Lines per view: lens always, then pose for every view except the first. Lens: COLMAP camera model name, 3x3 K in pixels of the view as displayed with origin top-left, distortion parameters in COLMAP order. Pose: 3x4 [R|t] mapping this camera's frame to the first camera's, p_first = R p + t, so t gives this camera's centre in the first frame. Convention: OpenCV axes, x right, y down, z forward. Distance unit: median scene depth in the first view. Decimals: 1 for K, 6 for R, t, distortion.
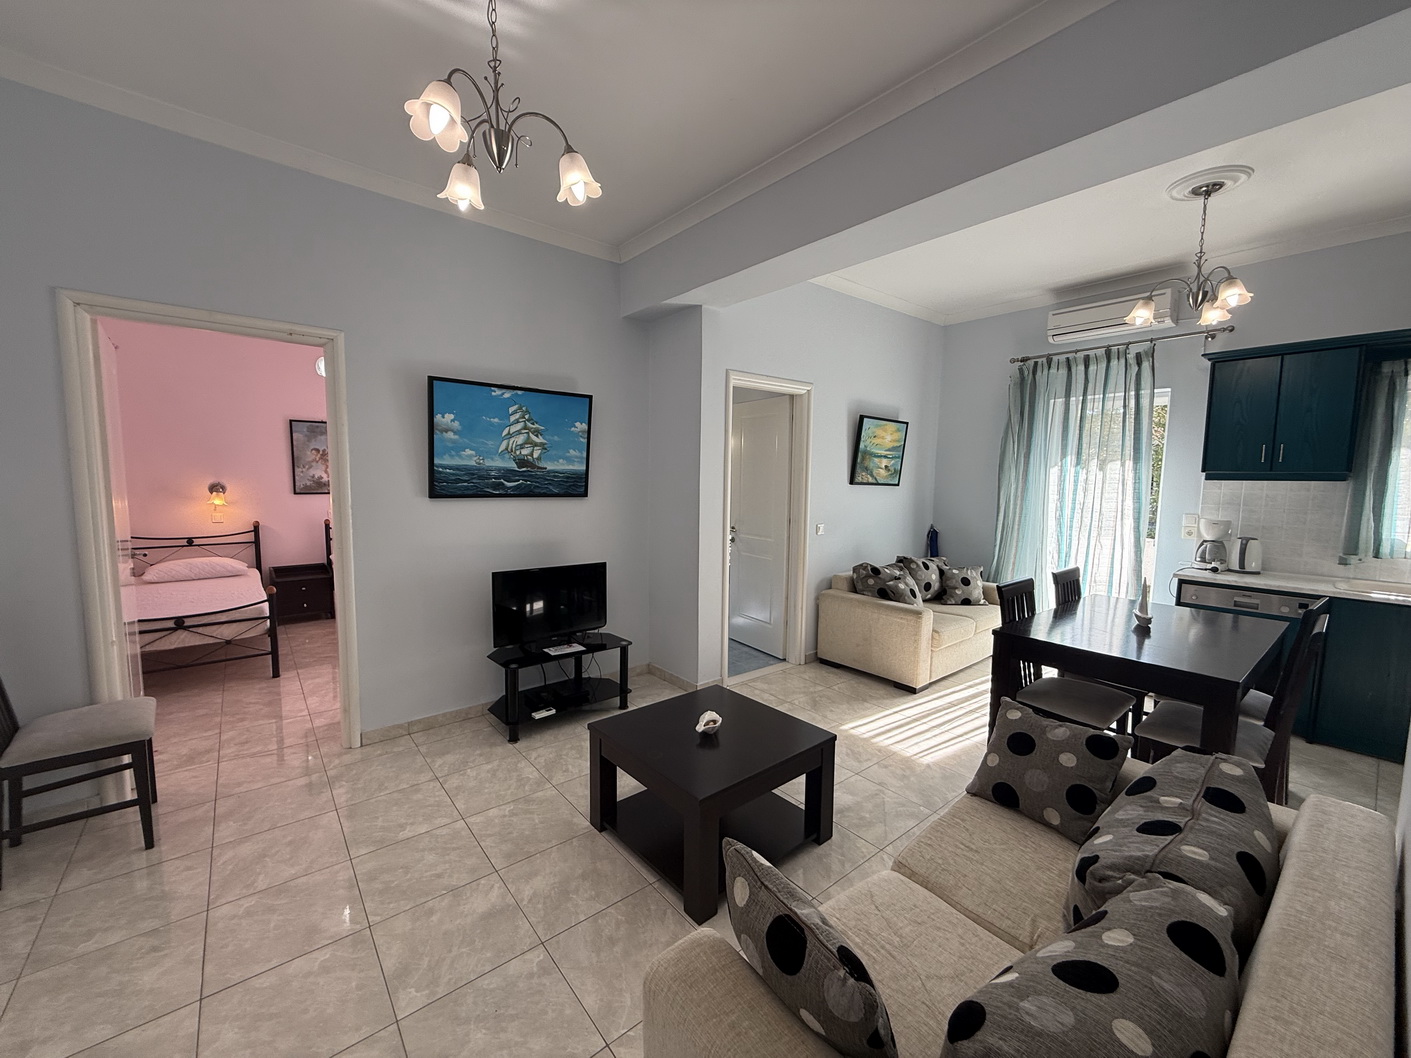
lens RADIAL K [[563.8, 0, 701.0], [0, 563.8, 529.8], [0, 0, 1]] dist [-0.000055, 0.000152]
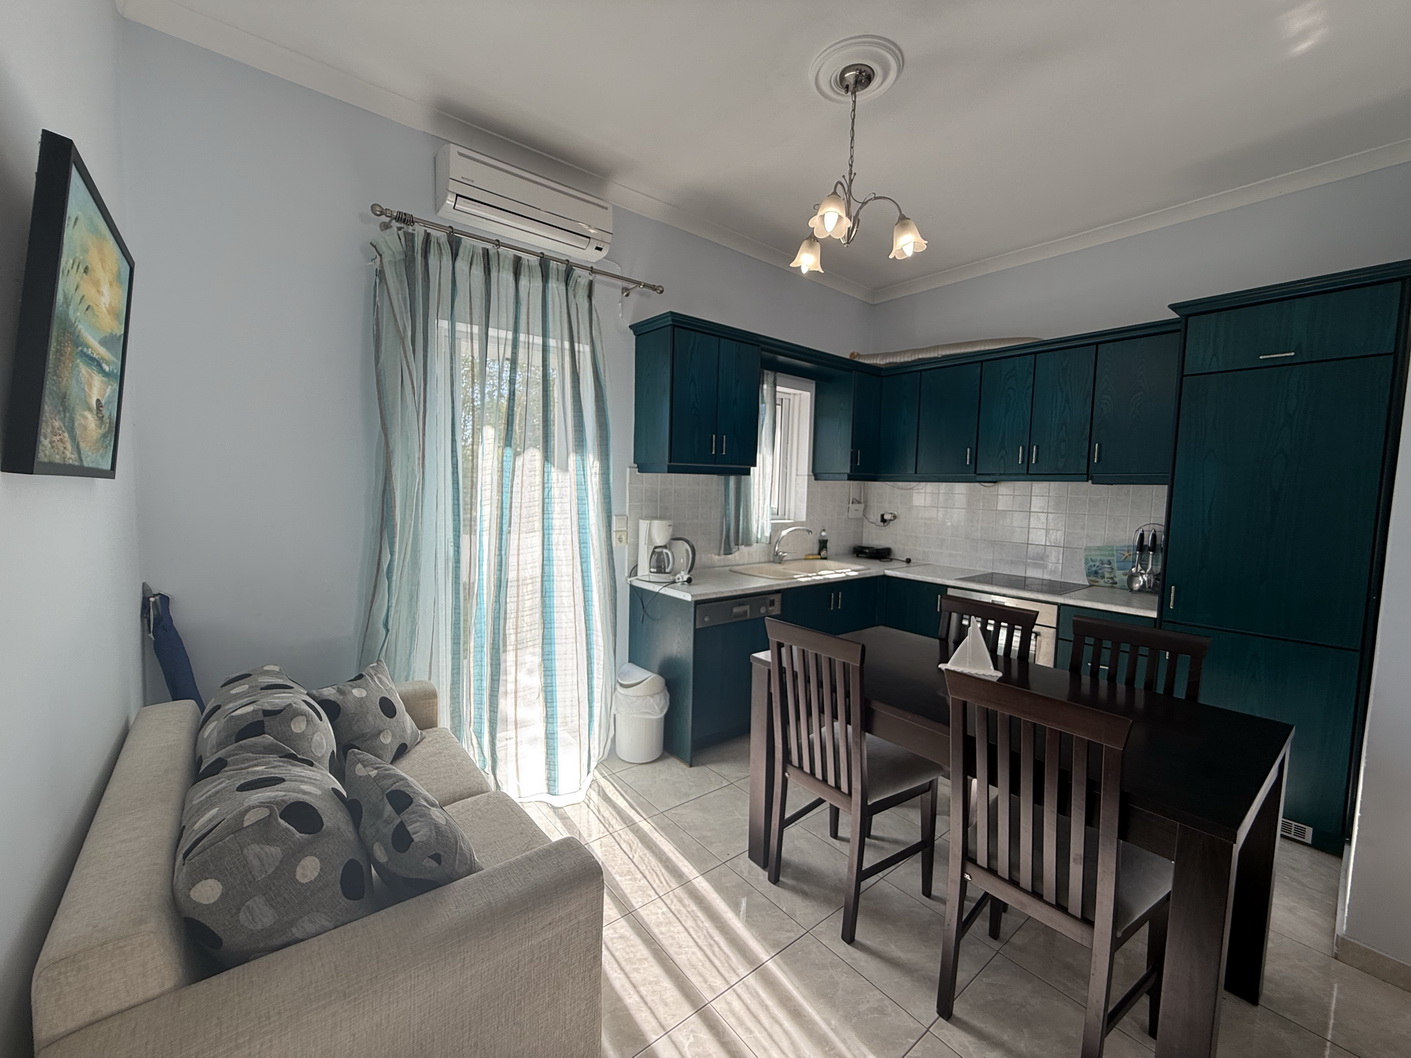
lens RADIAL K [[563.8, 0, 703.0], [0, 563.8, 530.4], [0, 0, 1]] dist [-0.000055, 0.000152]
pose [[0.006004, -0.091554, 0.995782, 0.081318], [0.069612, 0.993422, 0.090918, -0.075278], [-0.997556, 0.068772, 0.012338, 0.937452]]
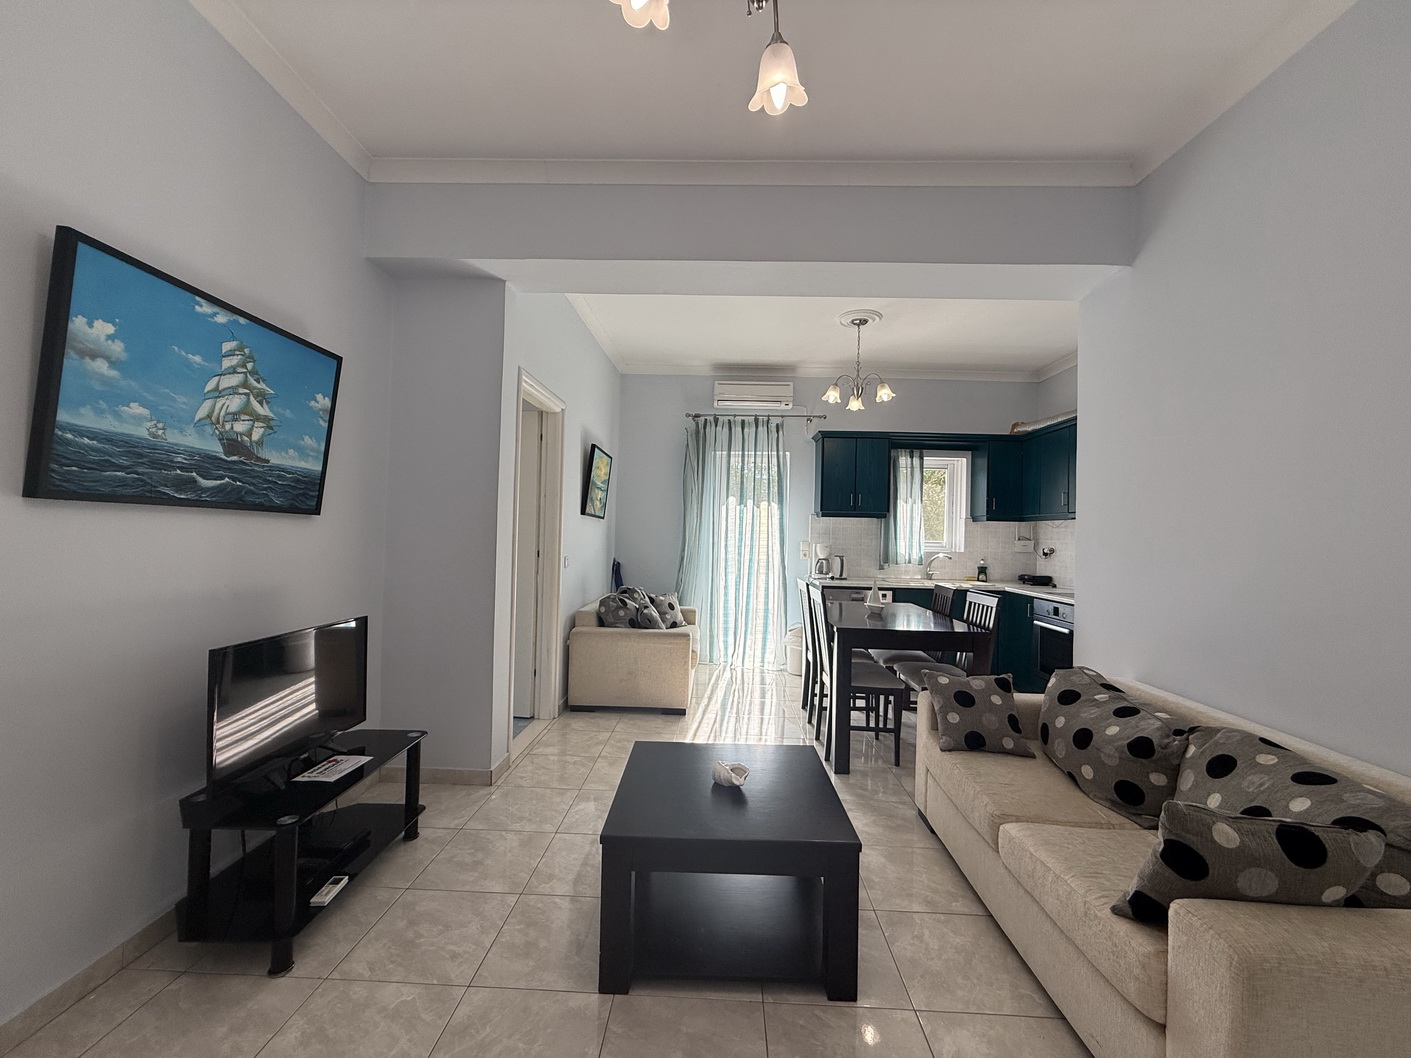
lens RADIAL K [[563.8, 0, 703.6], [0, 563.8, 528.7], [0, 0, 1]] dist [-0.000055, 0.000152]
pose [[0.658980, 0.013346, 0.752042, -0.392833], [0.054456, 0.996372, -0.065400, 0.020680], [-0.750187, 0.084051, 0.655862, 0.276924]]
